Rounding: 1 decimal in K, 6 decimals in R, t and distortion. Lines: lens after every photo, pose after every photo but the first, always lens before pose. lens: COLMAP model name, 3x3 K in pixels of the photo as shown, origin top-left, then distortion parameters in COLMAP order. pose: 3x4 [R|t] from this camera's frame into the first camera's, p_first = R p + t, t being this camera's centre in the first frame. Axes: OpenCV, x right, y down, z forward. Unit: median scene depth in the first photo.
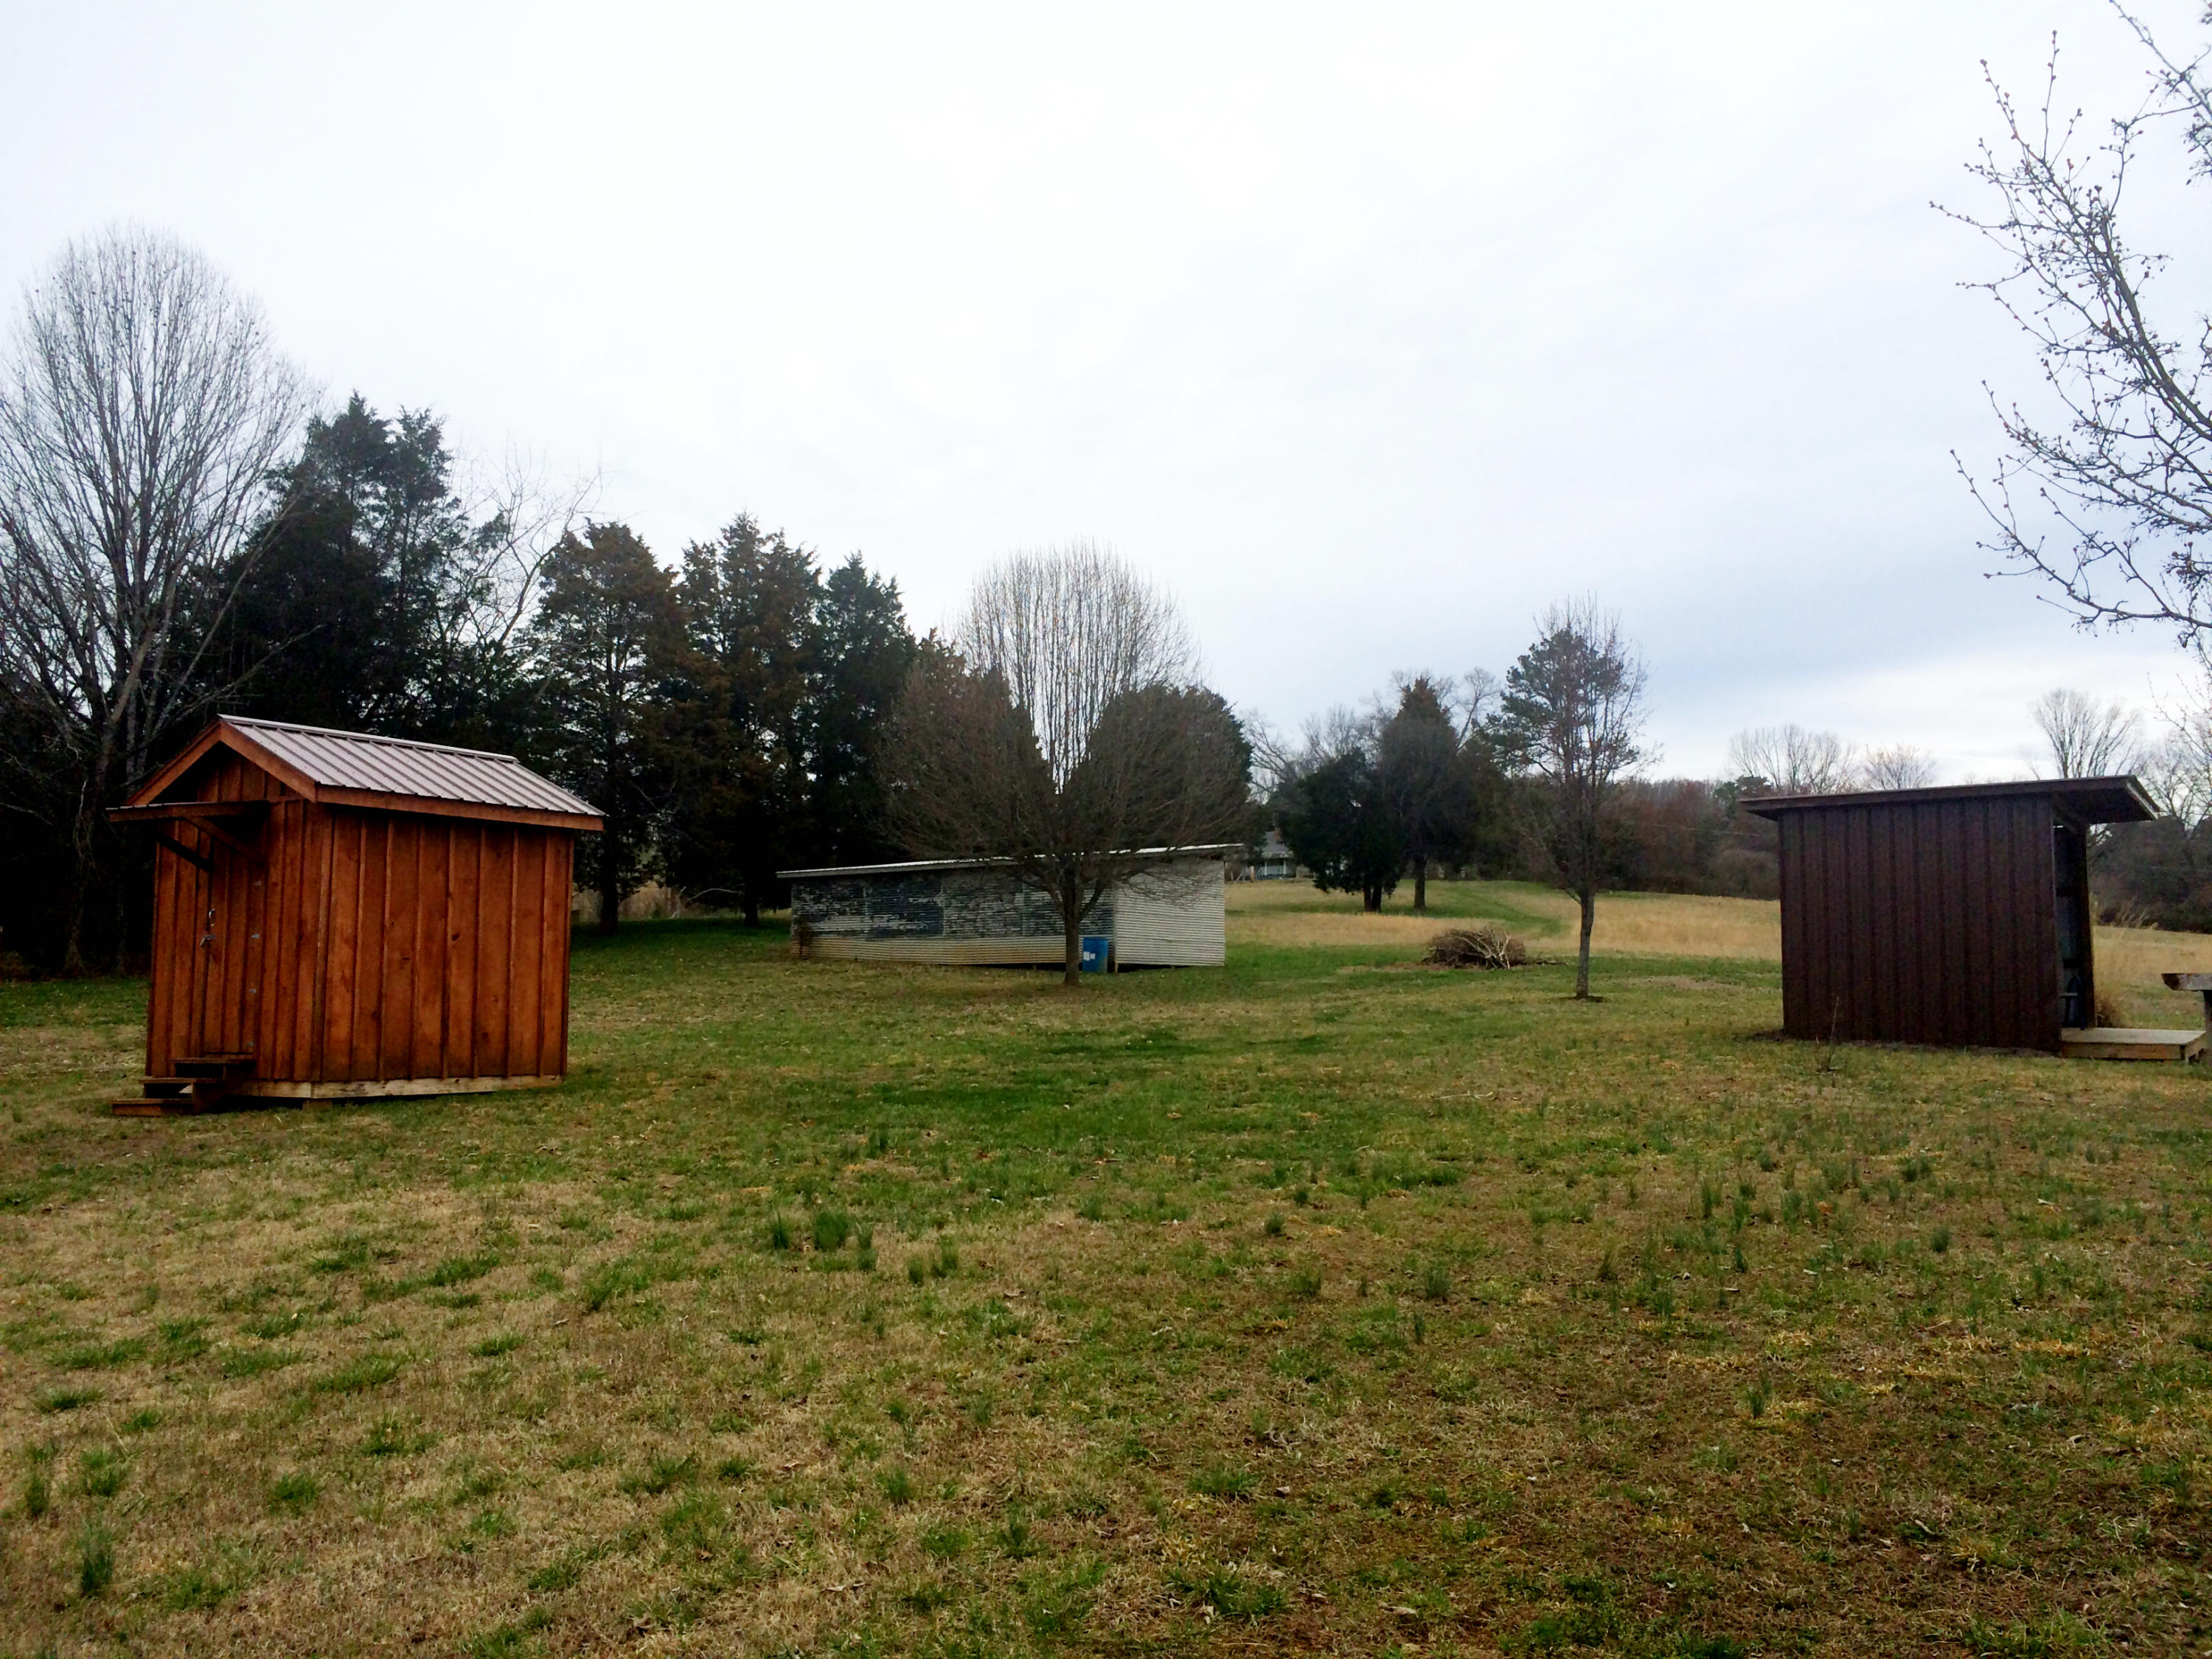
lens RADIAL K [[1868.0, 0, 1100.1], [0, 1868.0, 832.1], [0, 0, 1]] dist [0.072331, -0.105082]
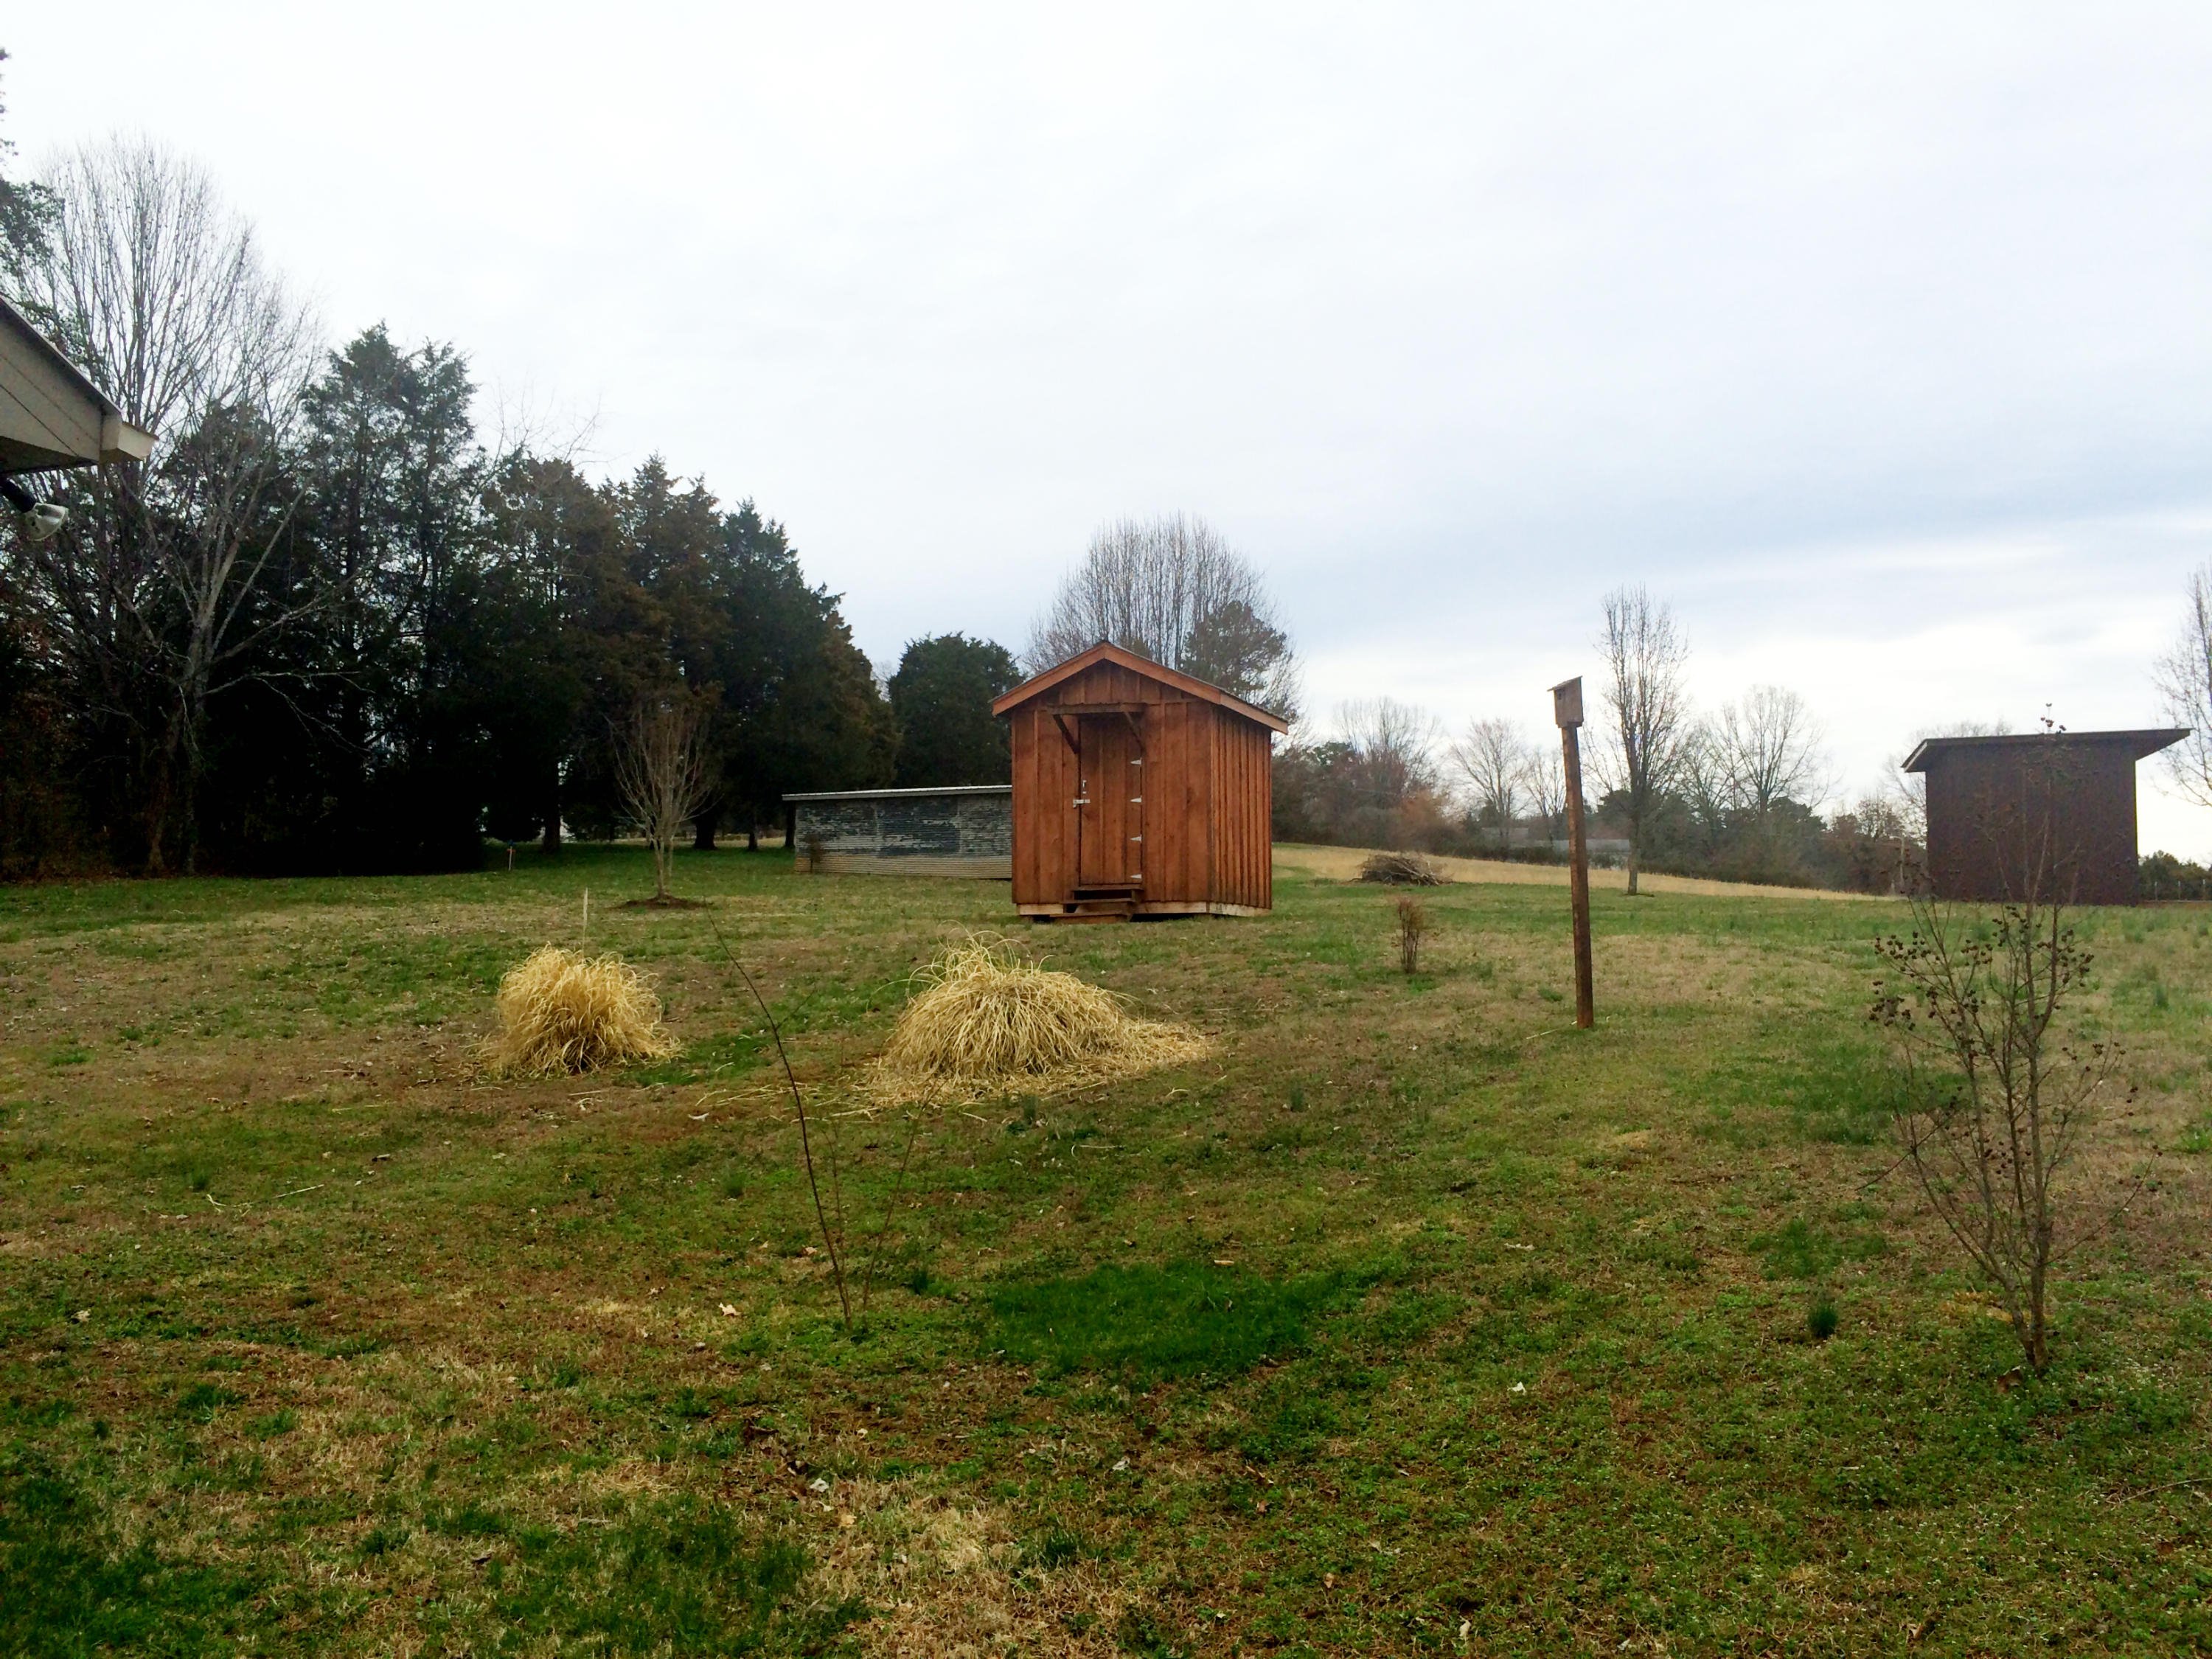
lens RADIAL K [[1868.0, 0, 1100.1], [0, 1868.0, 832.1], [0, 0, 1]] dist [0.072331, -0.105082]
pose [[0.972449, 0.018891, 0.232351, -0.246199], [-0.024417, 0.999483, 0.020929, 0.015785], [-0.231835, -0.026026, 0.972407, -0.104028]]
